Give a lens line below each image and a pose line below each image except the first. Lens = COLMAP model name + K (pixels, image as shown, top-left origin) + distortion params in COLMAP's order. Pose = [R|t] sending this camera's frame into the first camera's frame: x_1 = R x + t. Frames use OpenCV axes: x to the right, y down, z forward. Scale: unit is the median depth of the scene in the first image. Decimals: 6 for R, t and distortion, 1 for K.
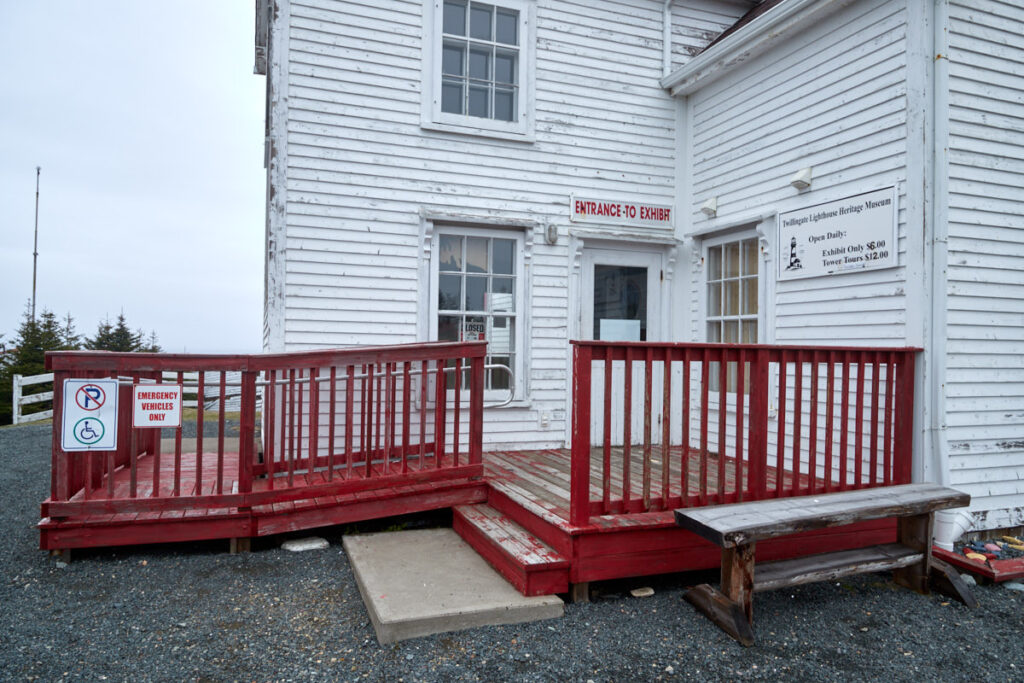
lens RADIAL K [[692.2, 0, 512.9], [0, 692.2, 341.7], [0, 0, 1]] dist [0.005131, -0.000876]
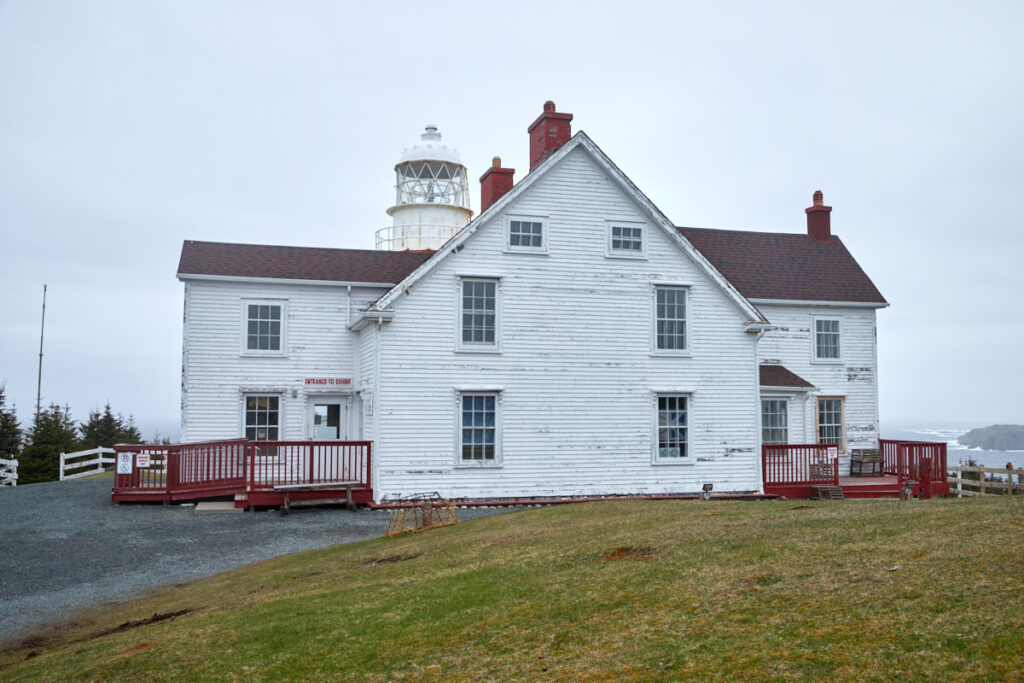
lens RADIAL K [[957.6, 0, 511.9], [0, 957.6, 341.8], [0, 0, 1]] dist [-0.002722, 0.000000]
pose [[0.995619, -0.019204, -0.091506, 1.170032], [0.013205, 0.997751, -0.065714, -0.105581], [0.092562, 0.064218, 0.993634, -2.393319]]
